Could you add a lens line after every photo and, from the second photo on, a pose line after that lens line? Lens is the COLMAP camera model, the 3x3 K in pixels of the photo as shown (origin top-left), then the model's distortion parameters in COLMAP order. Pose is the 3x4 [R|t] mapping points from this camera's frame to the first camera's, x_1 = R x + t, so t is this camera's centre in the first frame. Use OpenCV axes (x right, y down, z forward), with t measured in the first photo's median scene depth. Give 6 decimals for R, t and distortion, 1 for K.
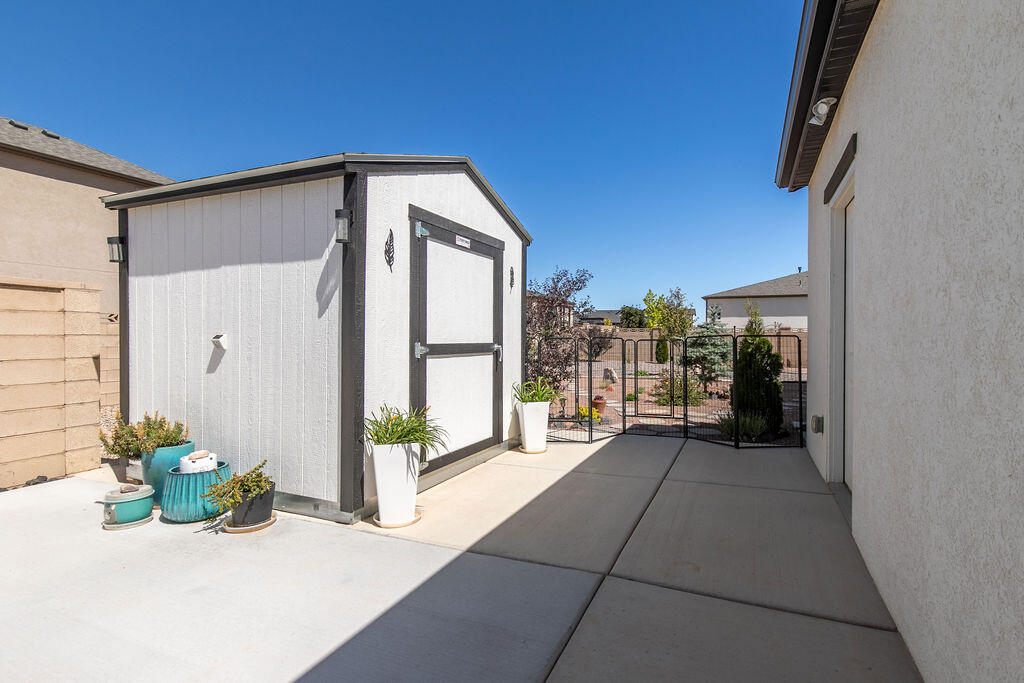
lens RADIAL K [[468.6, 0, 519.2], [0, 468.6, 338.5], [0, 0, 1]] dist [0.000594, 0.000077]
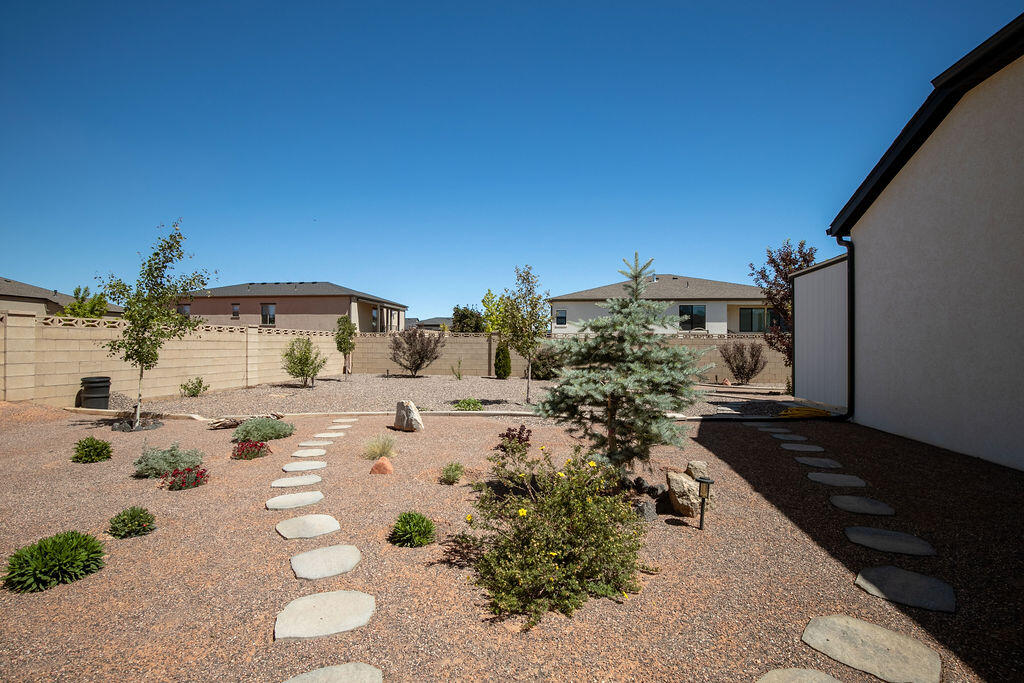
lens RADIAL K [[461.0, 0, 511.1], [0, 461.0, 344.1], [0, 0, 1]] dist [0.004353, 0.000631]
pose [[0.950976, 0.005829, 0.309211, 0.077838], [-0.003838, 0.999968, -0.007048, 0.001562], [-0.309242, 0.005515, 0.950967, 0.257002]]
